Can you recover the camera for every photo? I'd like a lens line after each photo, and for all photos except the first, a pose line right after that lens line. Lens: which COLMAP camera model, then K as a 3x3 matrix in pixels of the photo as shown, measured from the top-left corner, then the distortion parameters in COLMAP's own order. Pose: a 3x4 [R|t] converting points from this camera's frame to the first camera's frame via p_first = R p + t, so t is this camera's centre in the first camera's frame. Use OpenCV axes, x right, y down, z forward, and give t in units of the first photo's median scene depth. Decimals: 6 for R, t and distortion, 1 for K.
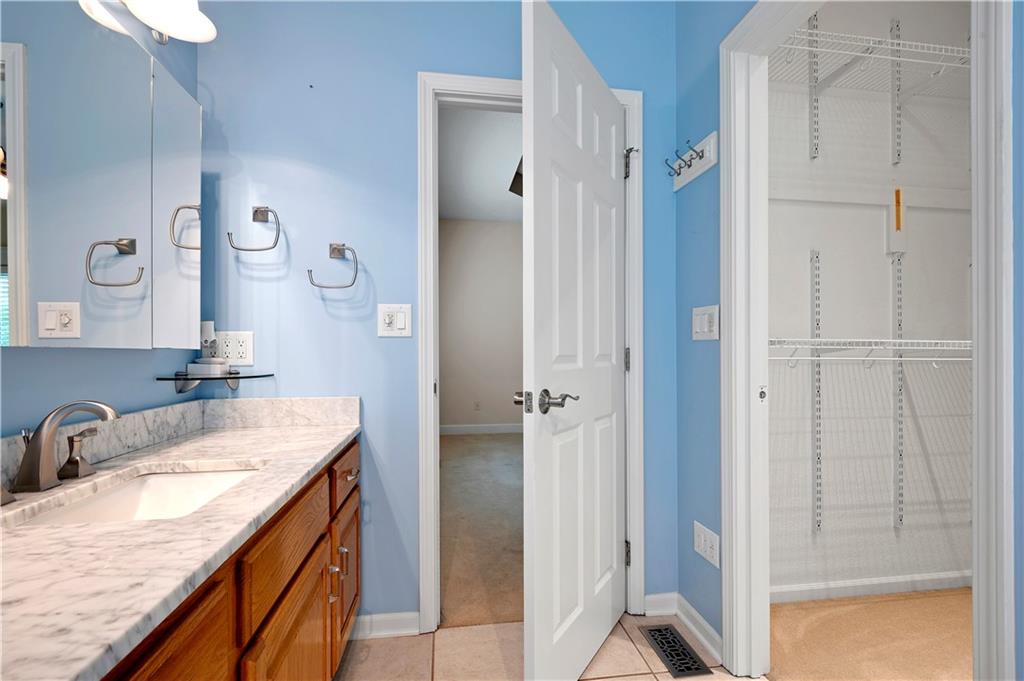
lens RADIAL K [[480.2, 0, 515.3], [0, 480.2, 346.0], [0, 0, 1]] dist [-0.006098, -0.003934]
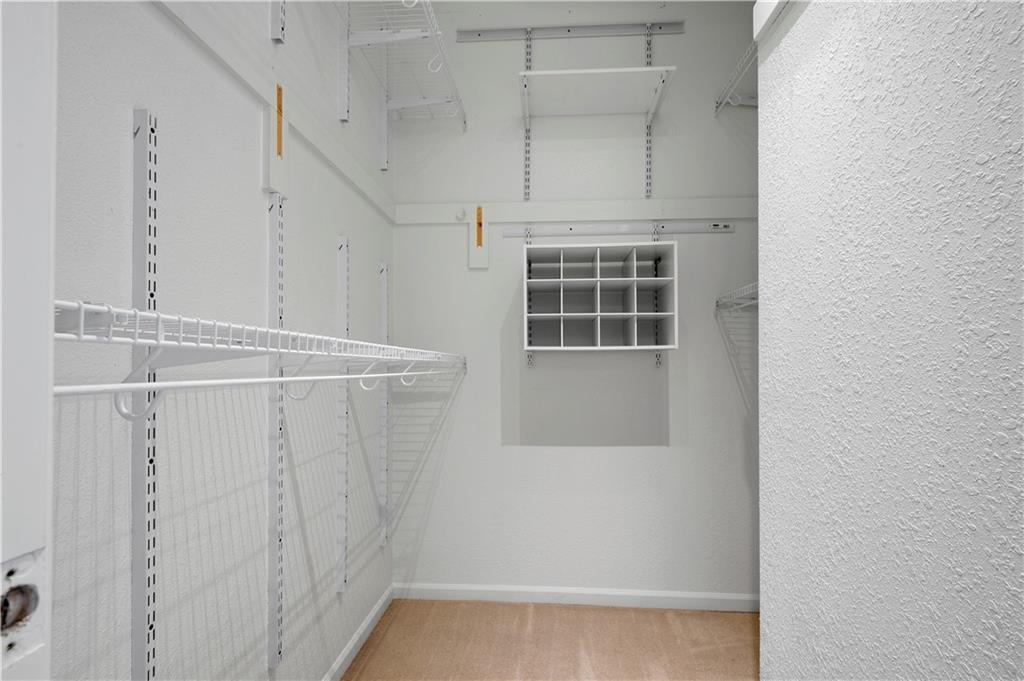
lens RADIAL K [[480.2, 0, 511.2], [0, 480.2, 357.9], [0, 0, 1]] dist [-0.006098, -0.003934]
pose [[0.211197, 0.010621, 0.977386, 0.294741], [-0.007947, 0.999927, -0.009149, 0.009064], [-0.977411, -0.005835, 0.211265, 0.602662]]
